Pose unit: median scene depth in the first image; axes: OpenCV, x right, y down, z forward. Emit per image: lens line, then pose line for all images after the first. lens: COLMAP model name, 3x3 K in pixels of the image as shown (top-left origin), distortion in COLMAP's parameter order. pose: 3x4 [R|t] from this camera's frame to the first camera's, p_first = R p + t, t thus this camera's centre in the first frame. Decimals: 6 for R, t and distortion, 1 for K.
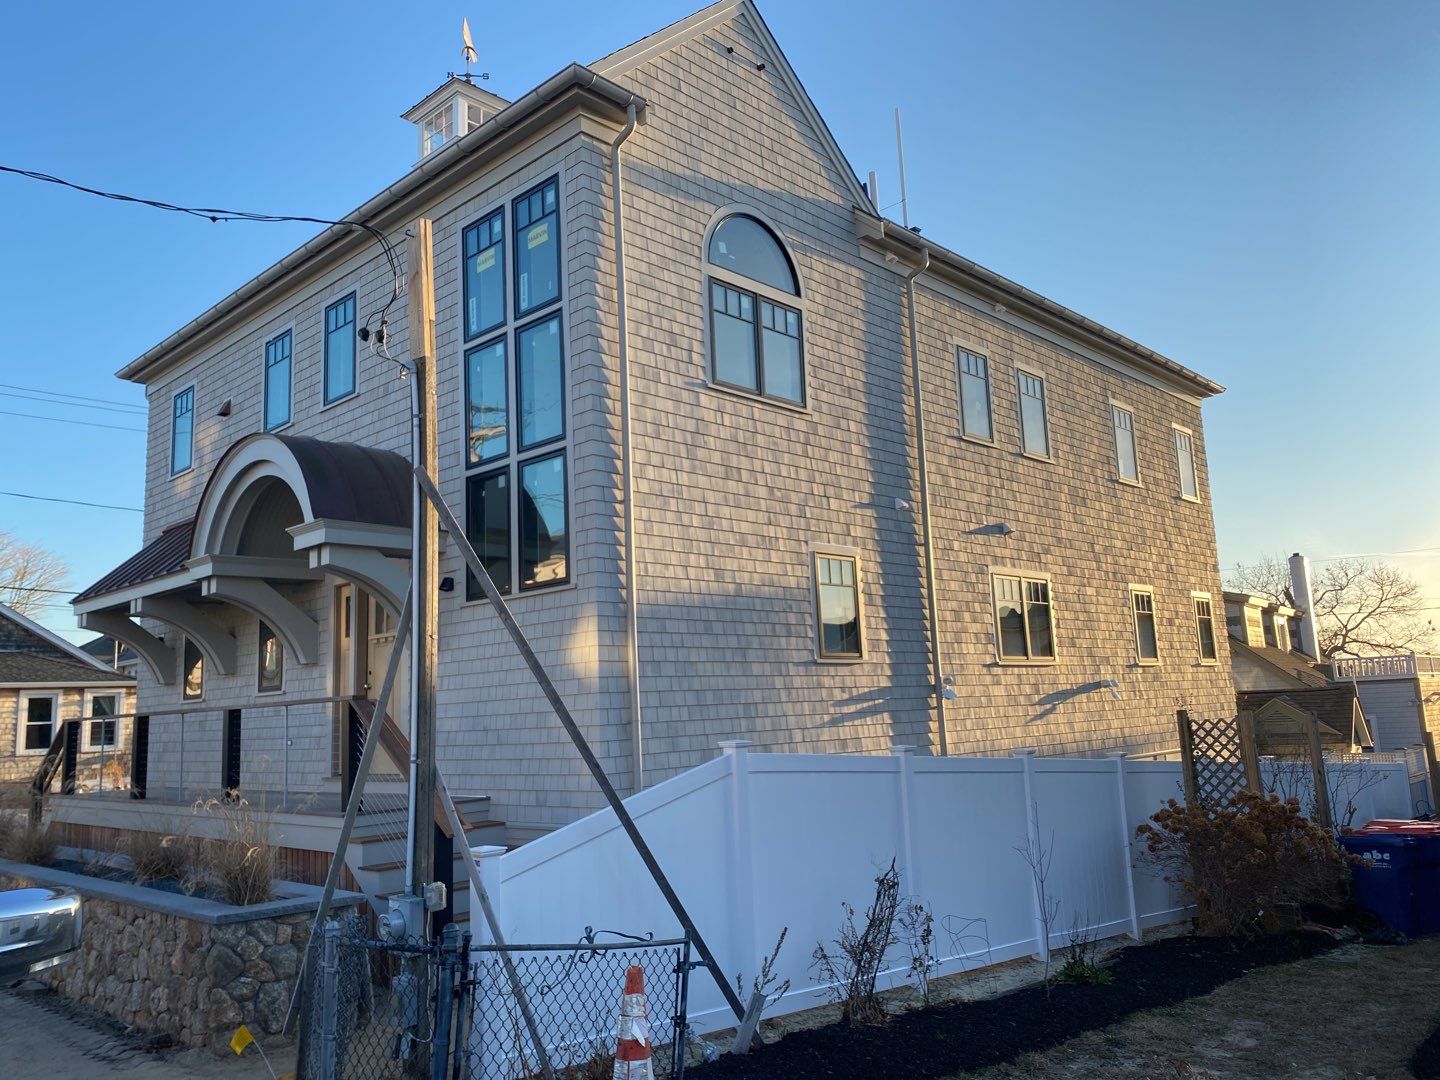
lens RADIAL K [[1105.8, 0, 719.8], [0, 1105.8, 539.7], [0, 0, 1]] dist [0.006656, -0.001444]
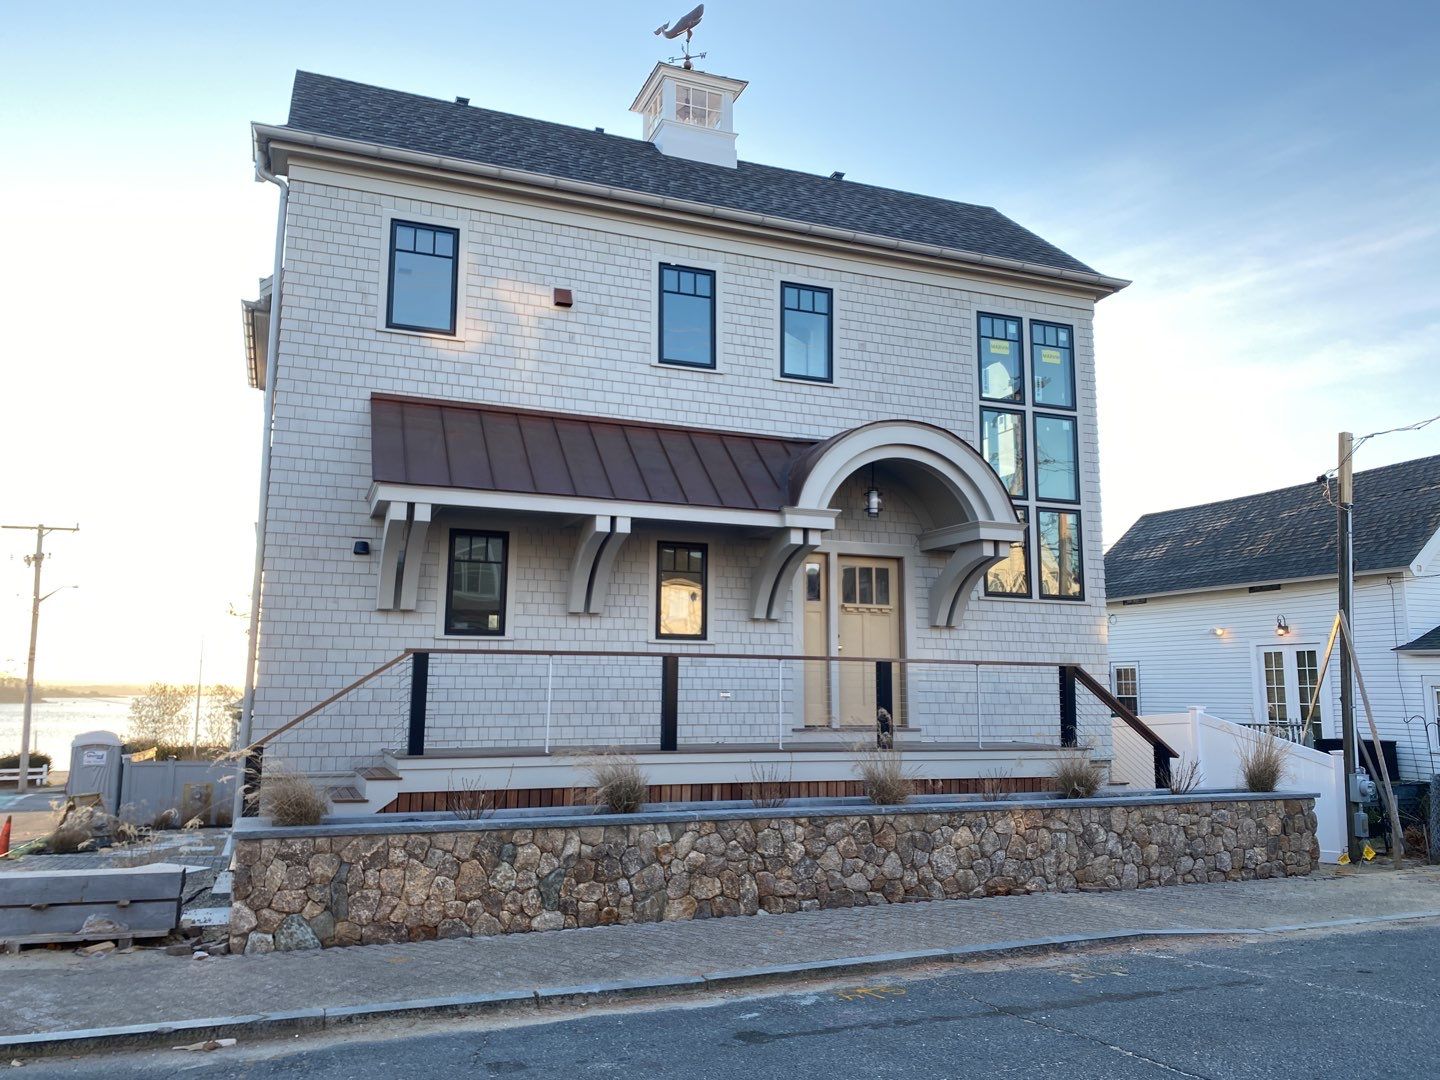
lens RADIAL K [[1105.8, 0, 719.8], [0, 1105.8, 539.2], [0, 0, 1]] dist [0.006656, -0.001444]
pose [[0.415590, 0.178400, 0.891885, -1.538775], [-0.158790, 0.979748, -0.121984, 0.199441], [-0.895584, -0.090927, 0.435502, 0.706577]]
